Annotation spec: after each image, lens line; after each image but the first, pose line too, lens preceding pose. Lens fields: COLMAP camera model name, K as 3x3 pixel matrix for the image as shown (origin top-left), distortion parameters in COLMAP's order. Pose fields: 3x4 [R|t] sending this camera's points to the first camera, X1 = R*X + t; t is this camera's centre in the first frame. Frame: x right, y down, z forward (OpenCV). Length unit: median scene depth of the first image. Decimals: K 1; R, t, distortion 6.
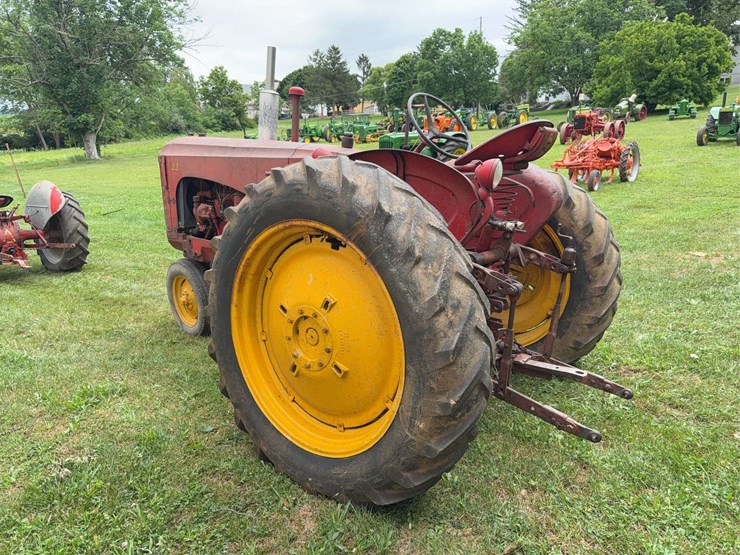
lens RADIAL K [[524.6, 0, 372.7], [0, 524.6, 280.4], [0, 0, 1]] dist [0.082808, -0.097879]
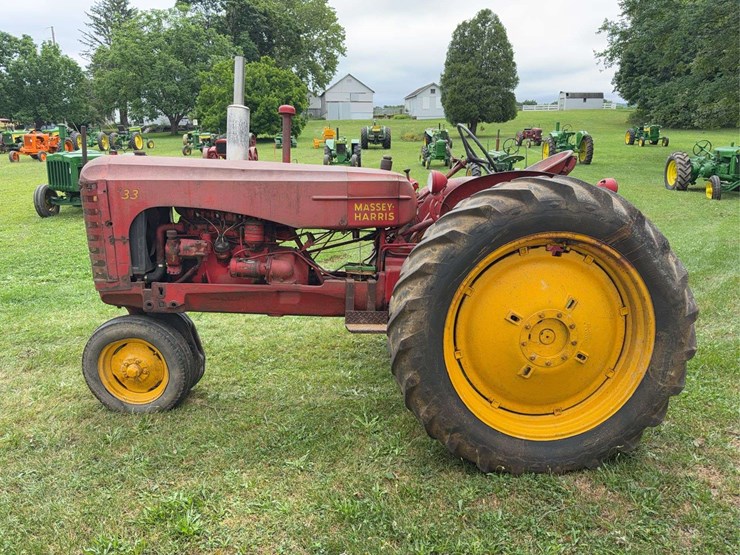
lens RADIAL K [[534.5, 0, 368.8], [0, 534.5, 279.1], [0, 0, 1]] dist [0.046678, -0.063728]
pose [[0.742169, -0.130811, 0.657323, -1.103109], [0.161682, 0.986746, 0.013816, -0.088131], [-0.650418, 0.096024, 0.753482, 0.365706]]
